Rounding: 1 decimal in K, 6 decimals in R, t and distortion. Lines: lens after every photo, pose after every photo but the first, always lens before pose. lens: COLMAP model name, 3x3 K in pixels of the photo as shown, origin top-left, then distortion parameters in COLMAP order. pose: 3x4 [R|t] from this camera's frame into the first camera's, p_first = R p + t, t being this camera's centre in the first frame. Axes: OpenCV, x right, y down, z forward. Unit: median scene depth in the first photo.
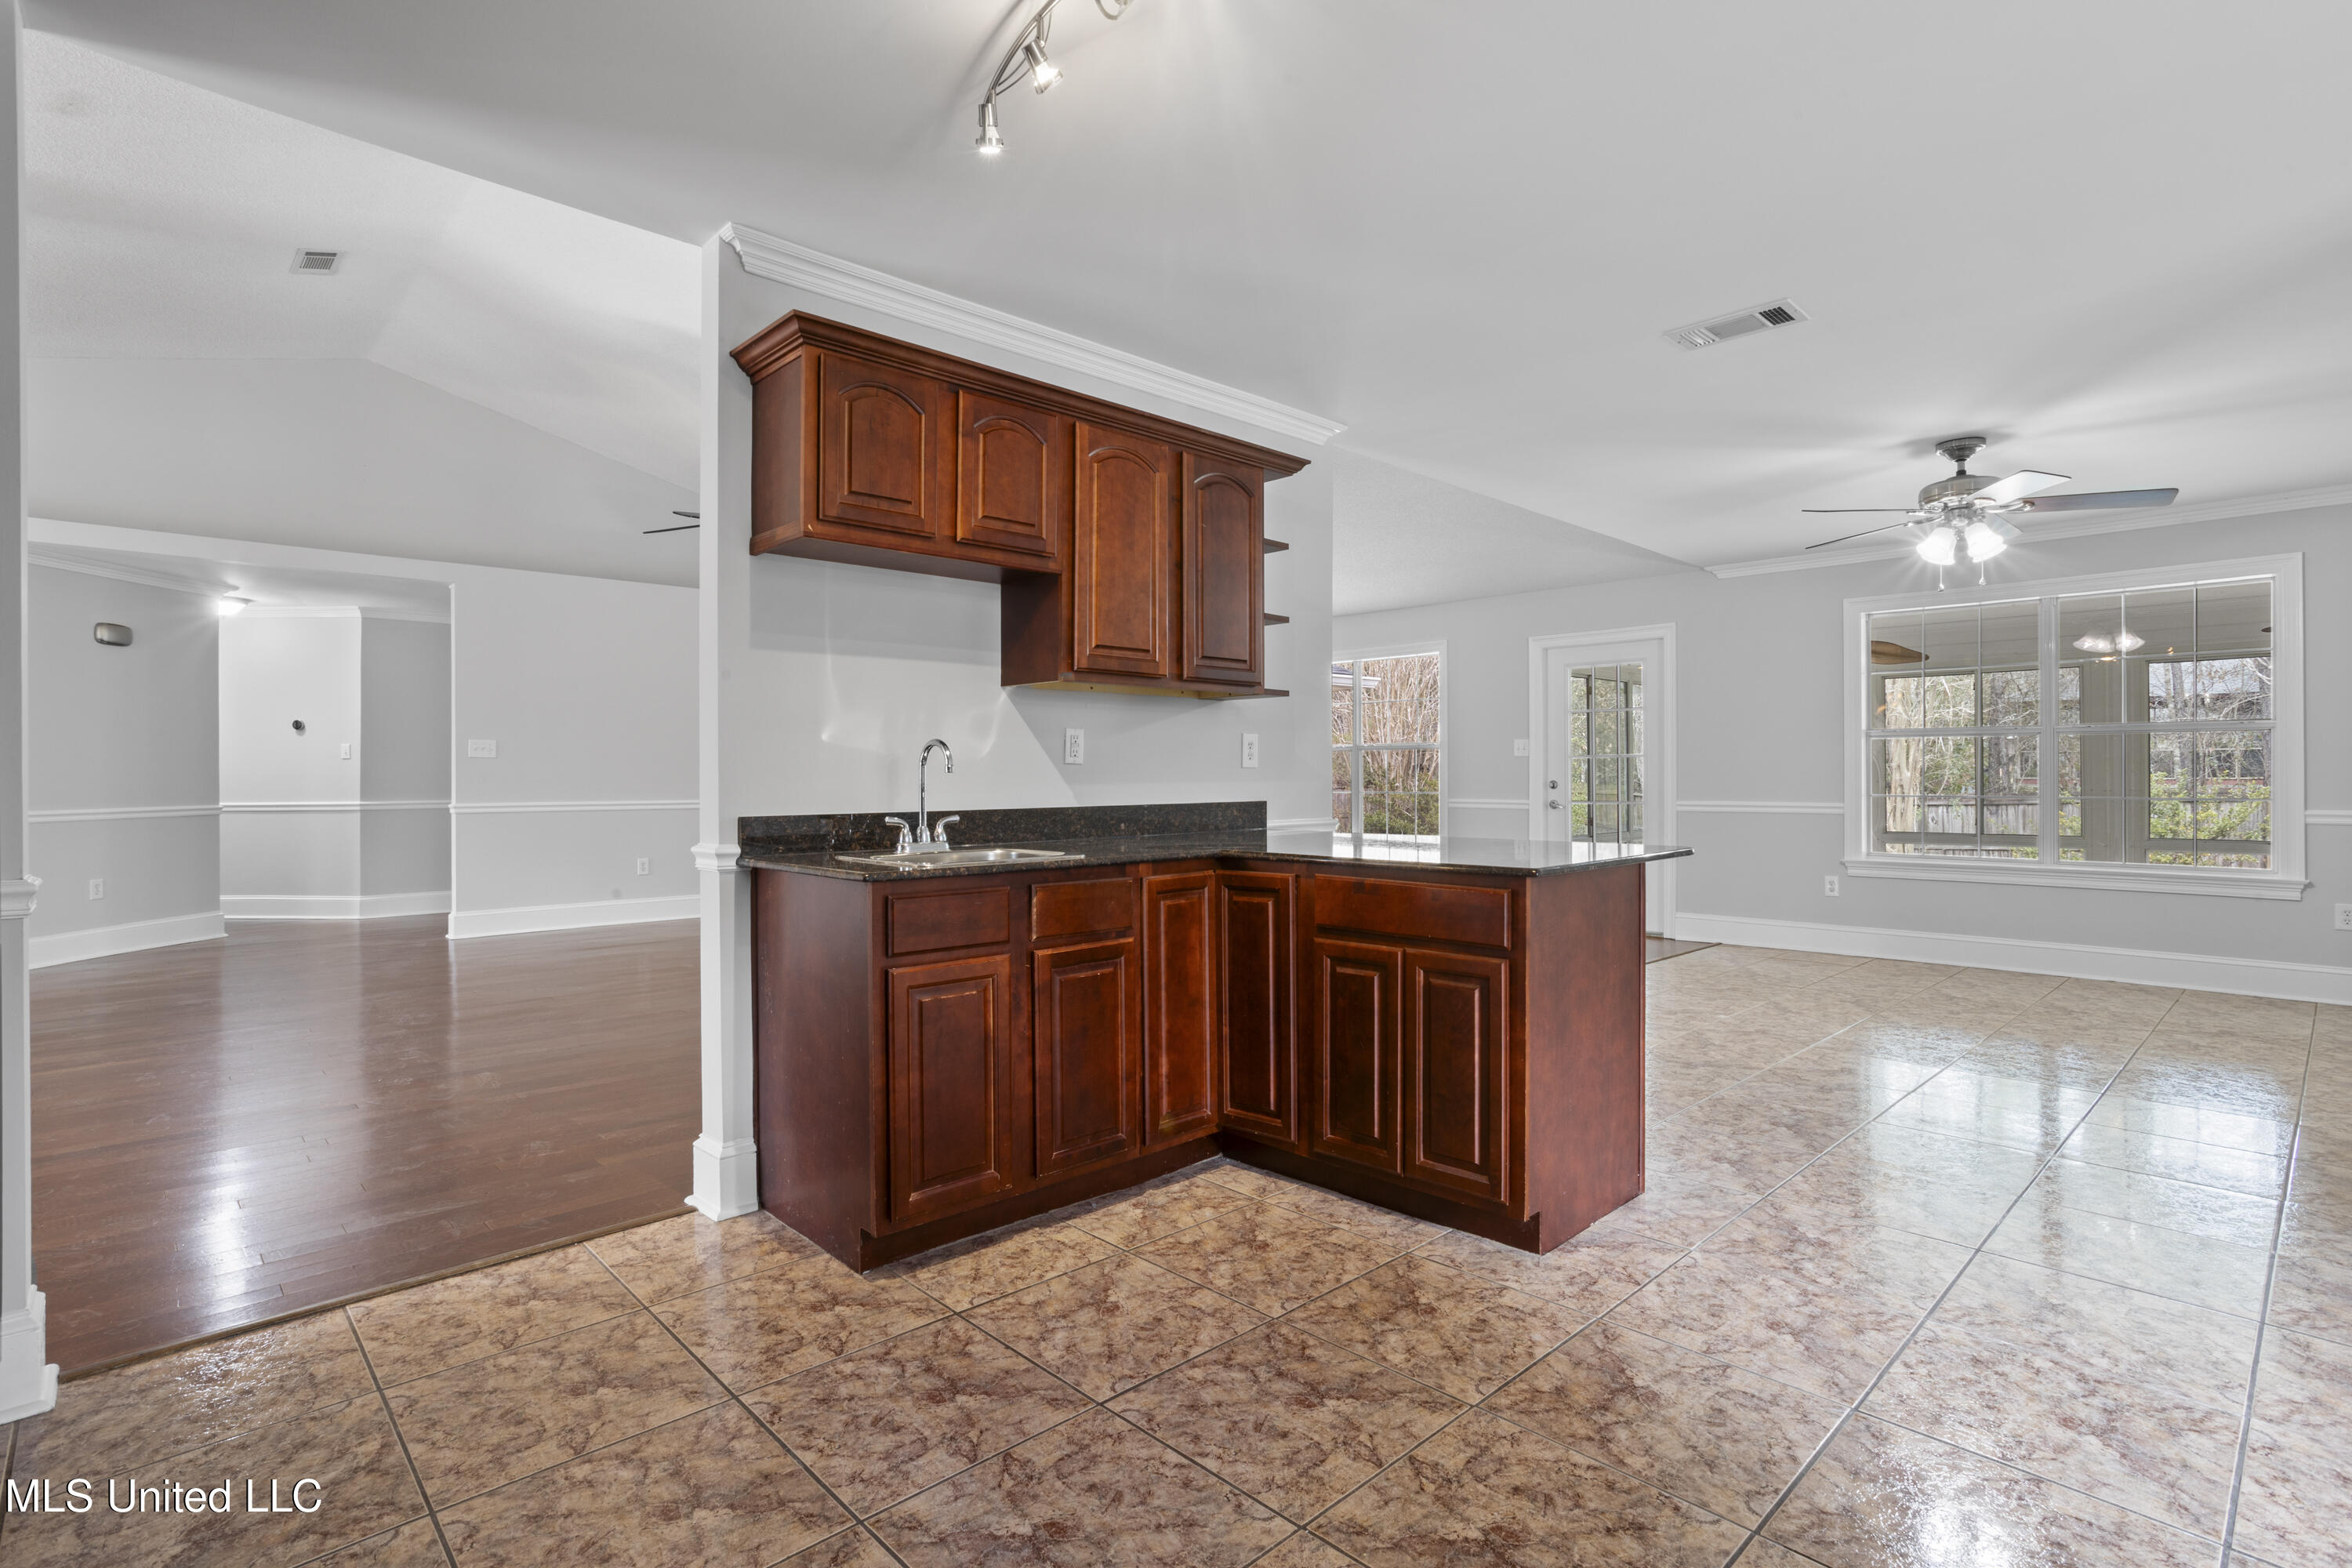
lens RADIAL K [[1131.5, 0, 1133.1], [0, 1131.5, 772.7], [0, 0, 1]] dist [-0.034131, 0.007282]
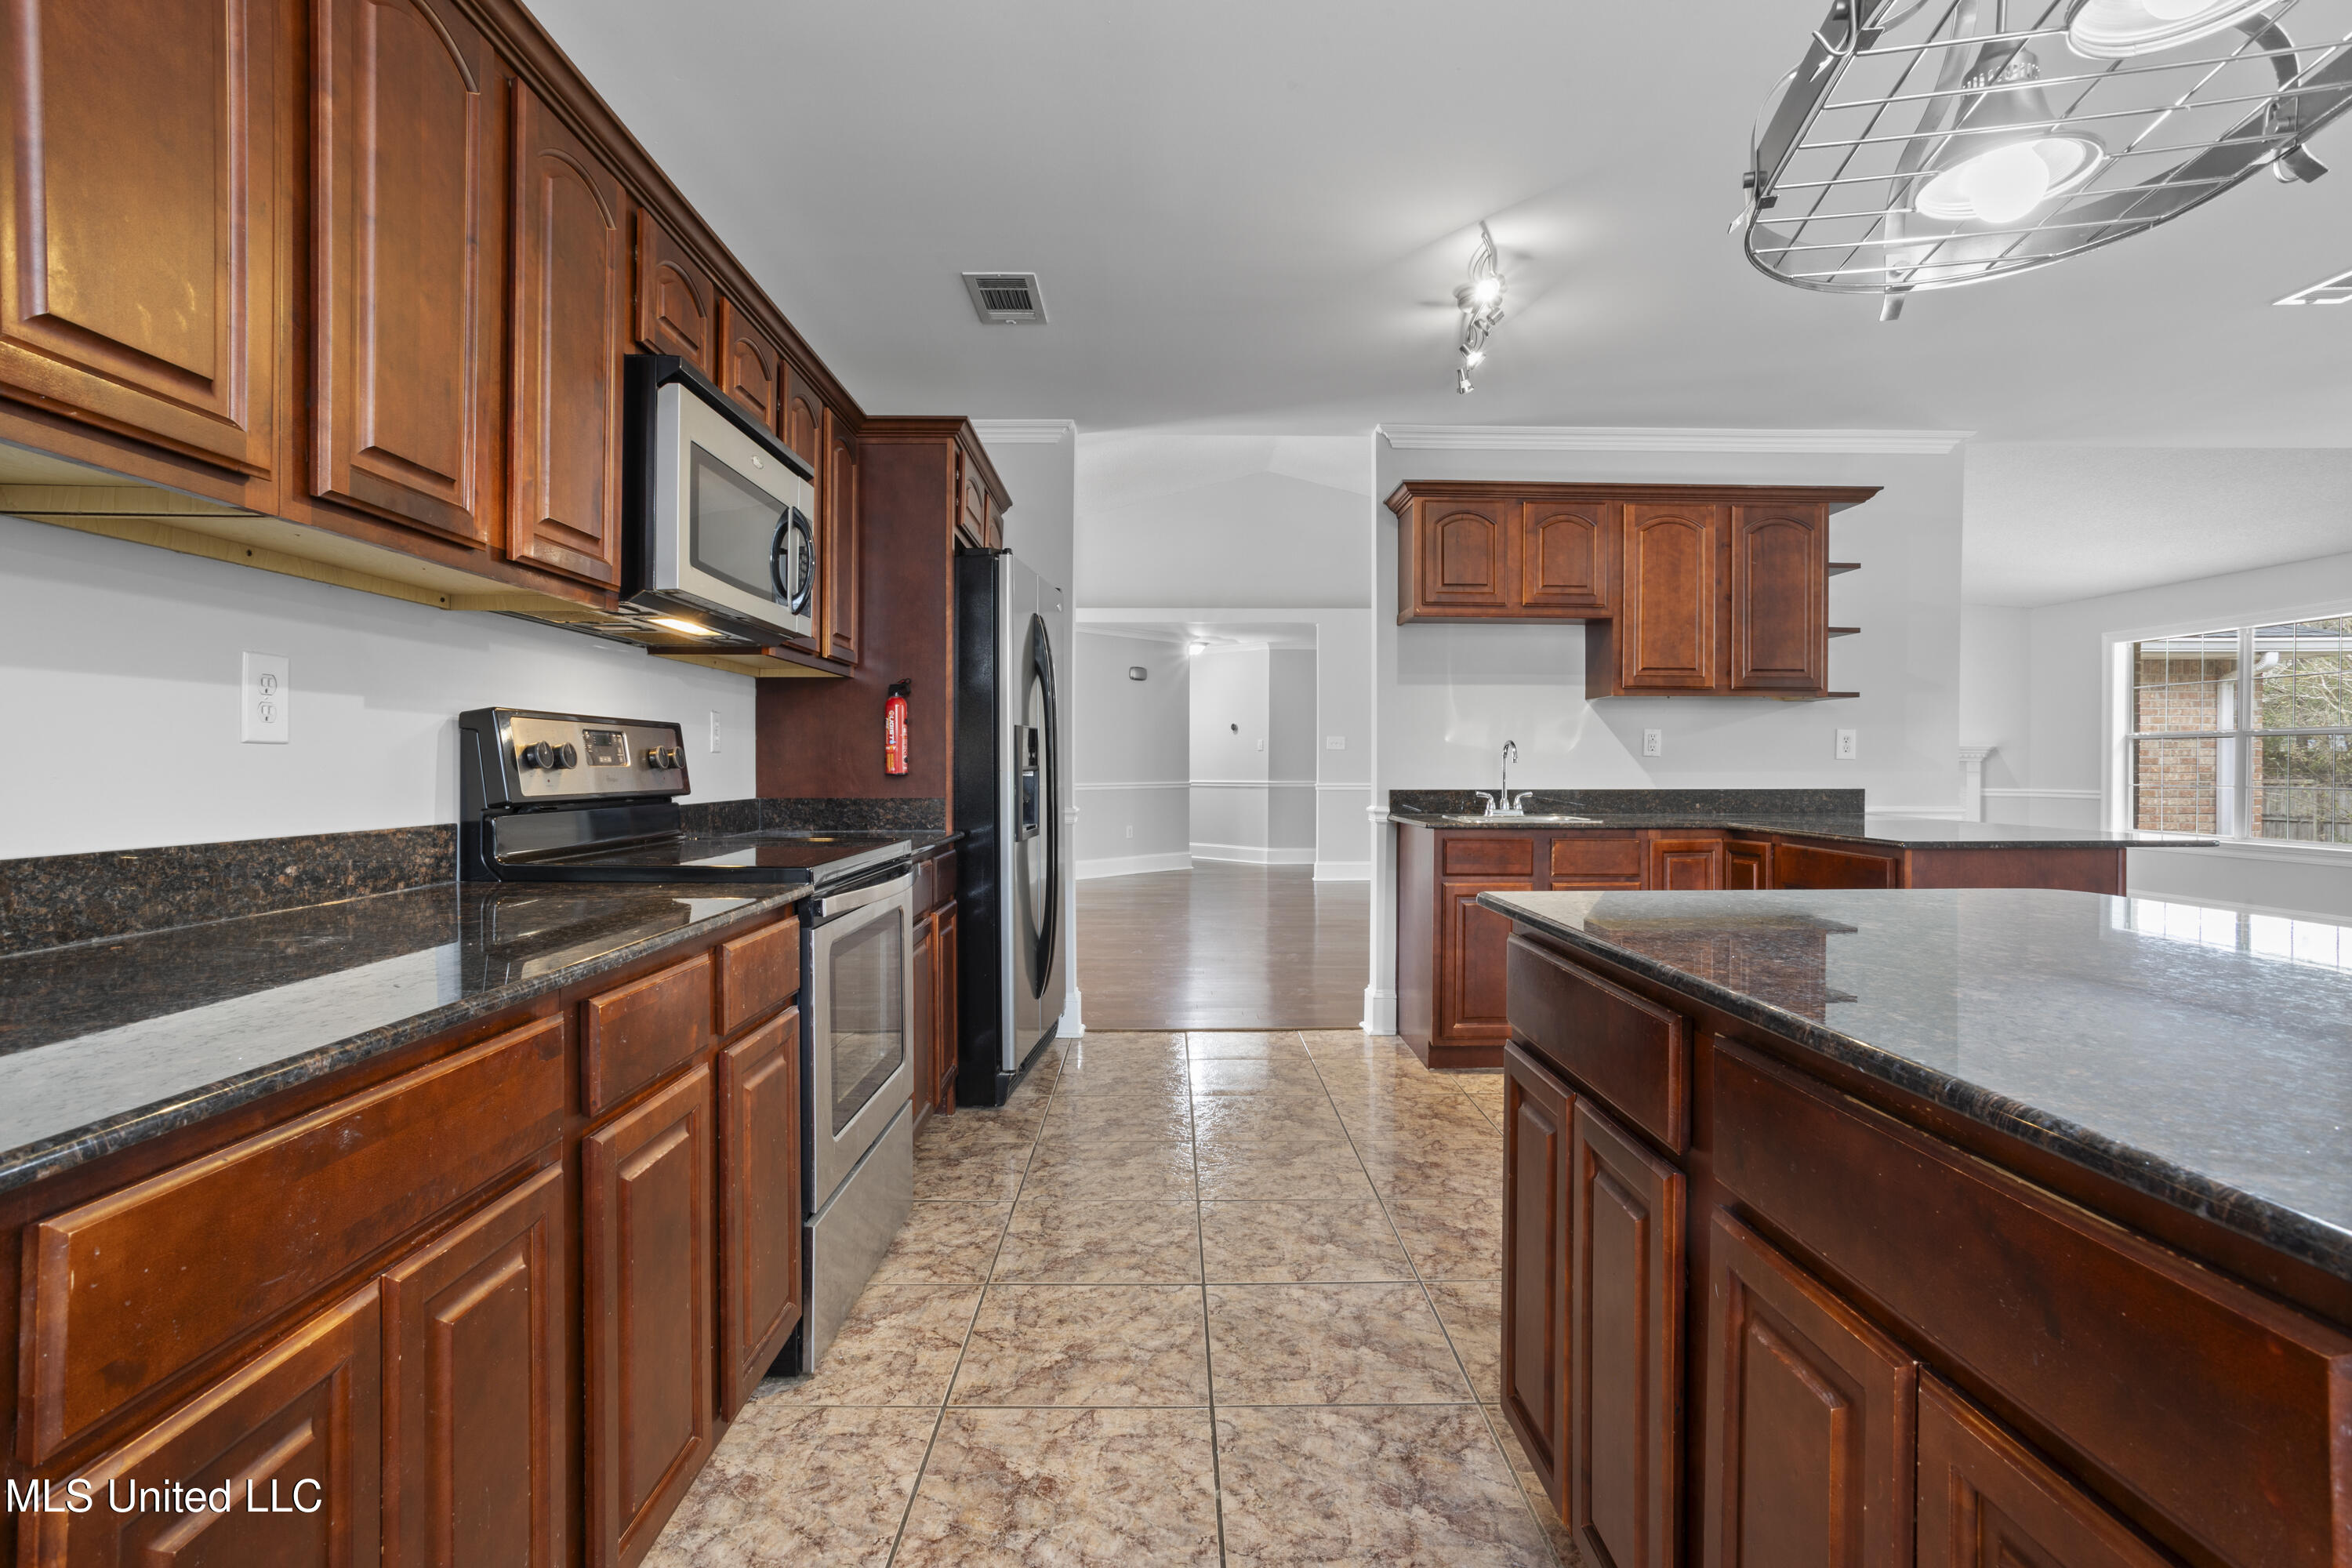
lens RADIAL K [[1131.5, 0, 1160.1], [0, 1131.5, 777.7], [0, 0, 1]] dist [-0.034131, 0.007282]
pose [[0.733444, 0.012719, -0.679631, 0.409446], [-0.002427, 0.999868, 0.016093, -0.002654], [0.679746, -0.010153, 0.733377, -0.327916]]
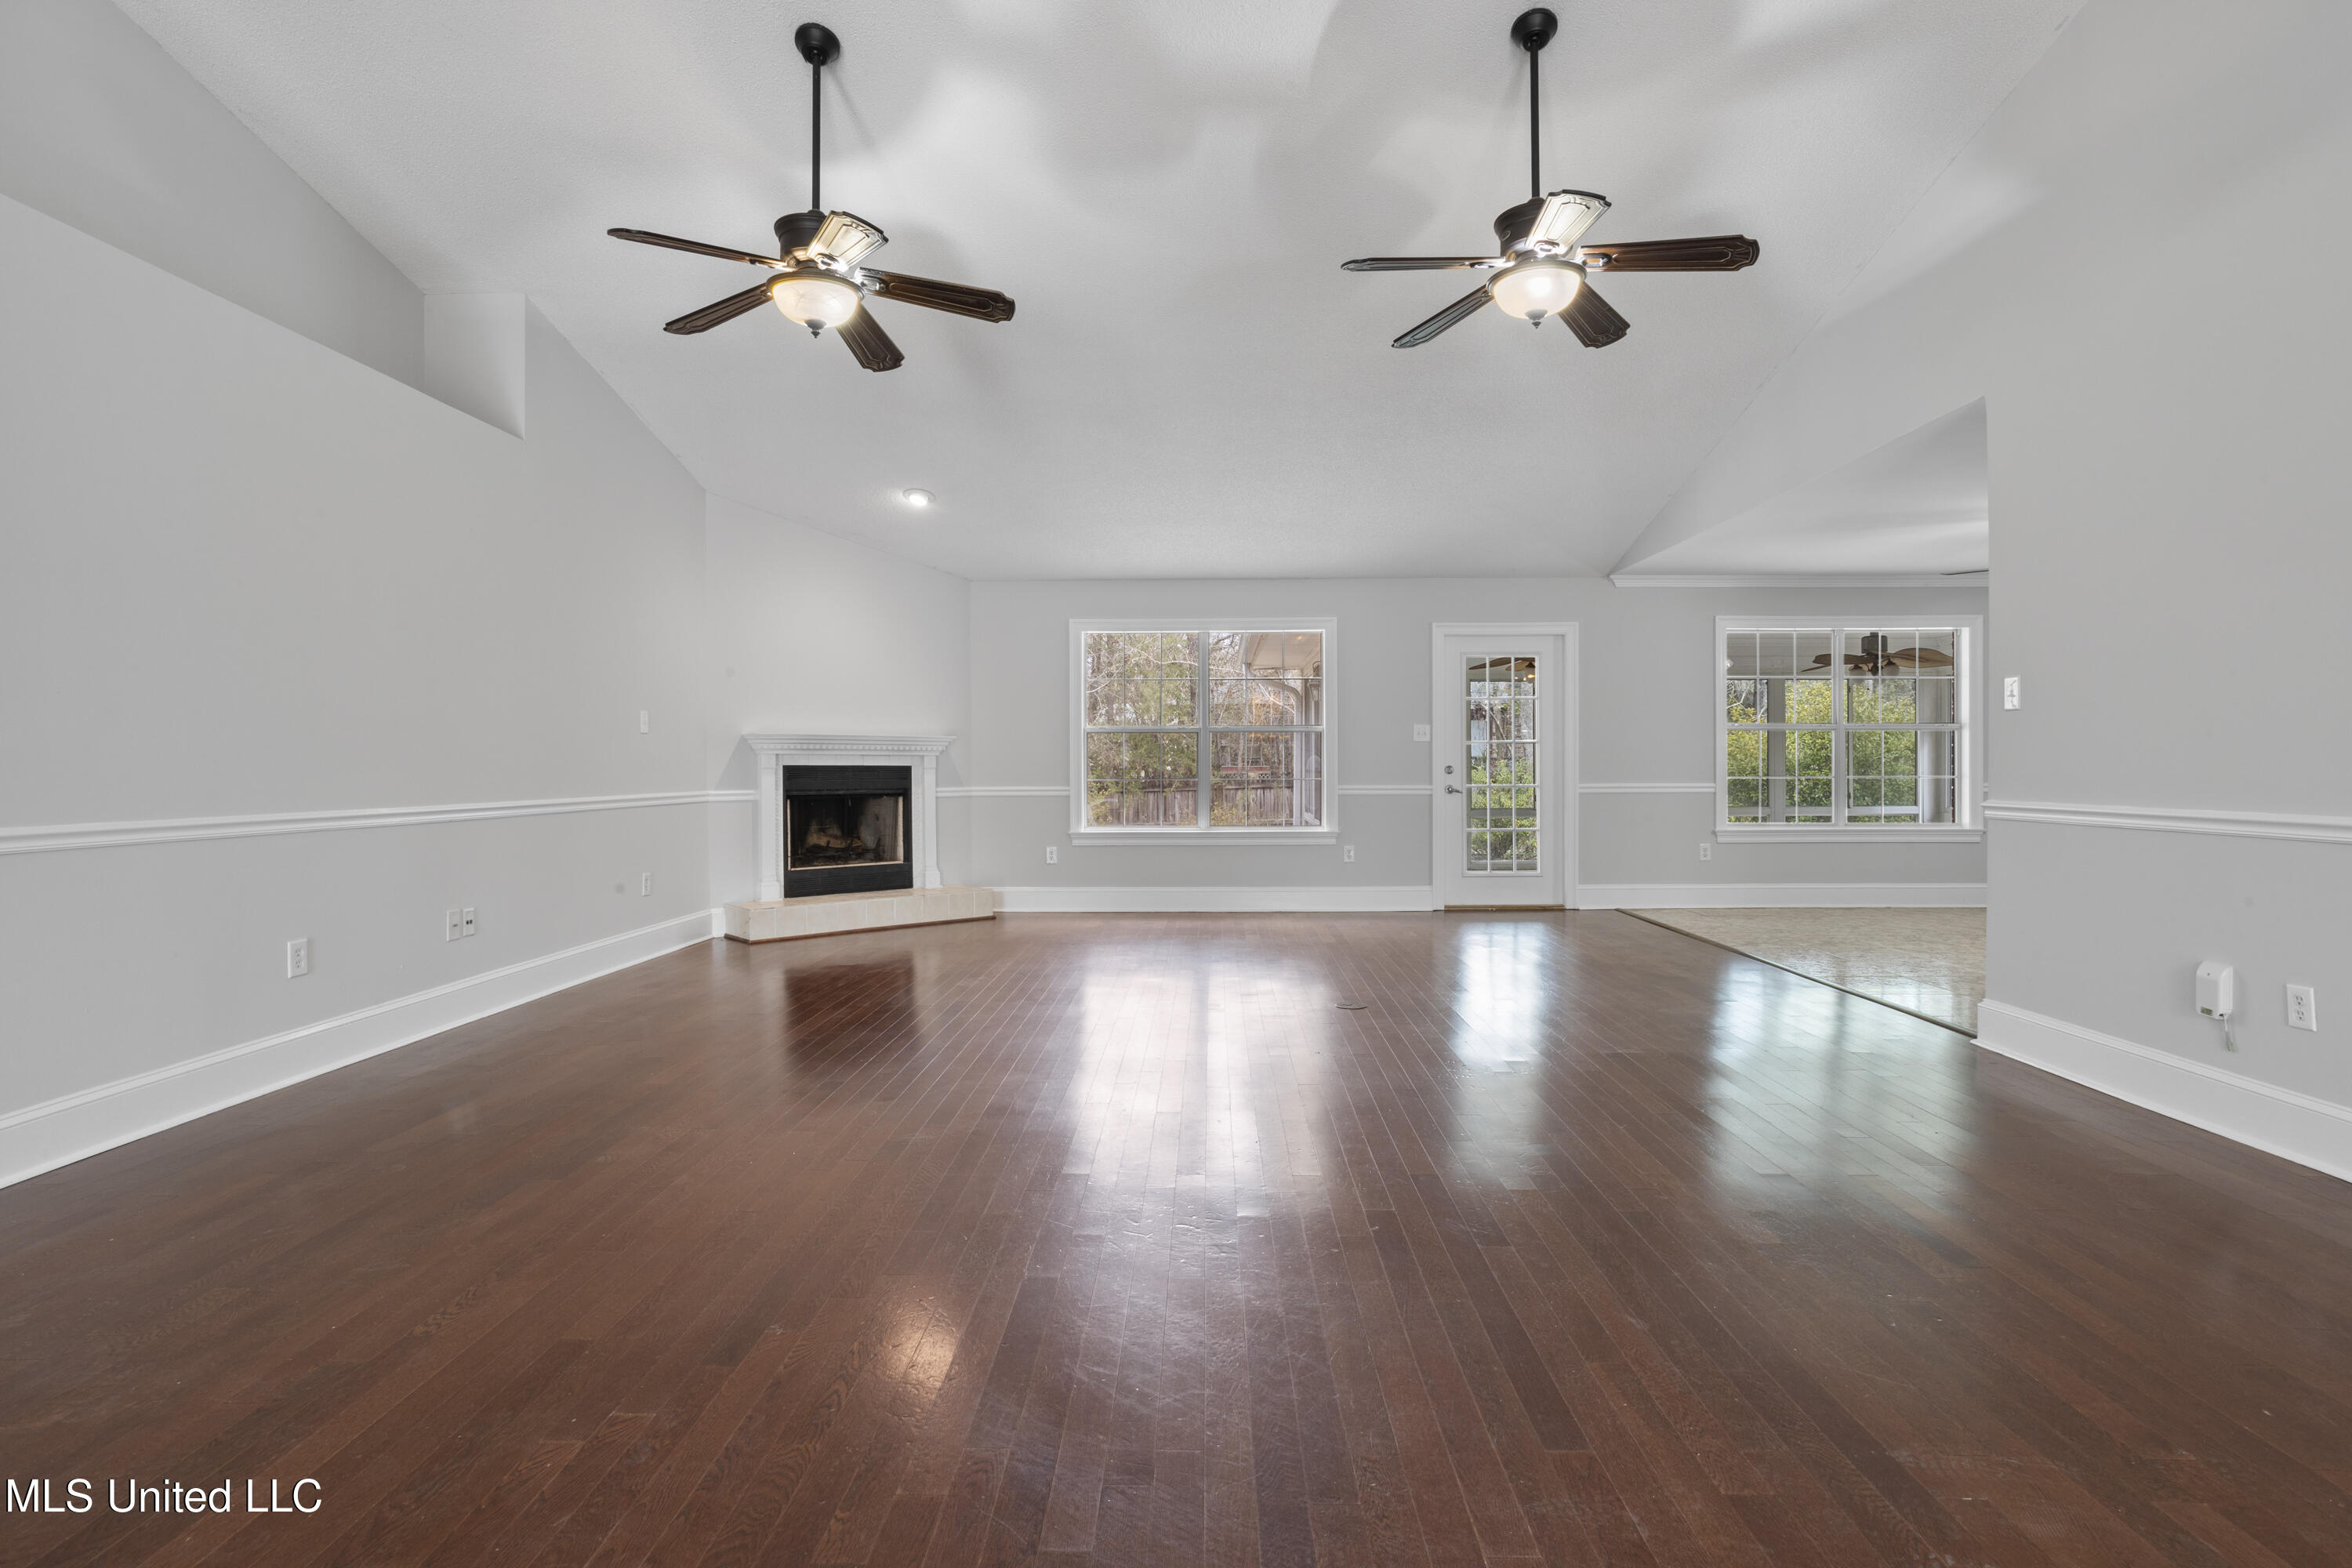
lens RADIAL K [[1131.5, 0, 1183.5], [0, 1131.5, 772.2], [0, 0, 1]] dist [-0.034131, 0.007282]
pose [[0.682677, -0.006641, 0.730690, -1.135814], [-0.002390, 0.999933, 0.011321, 0.003827], [-0.730716, -0.009475, 0.682615, 1.027161]]
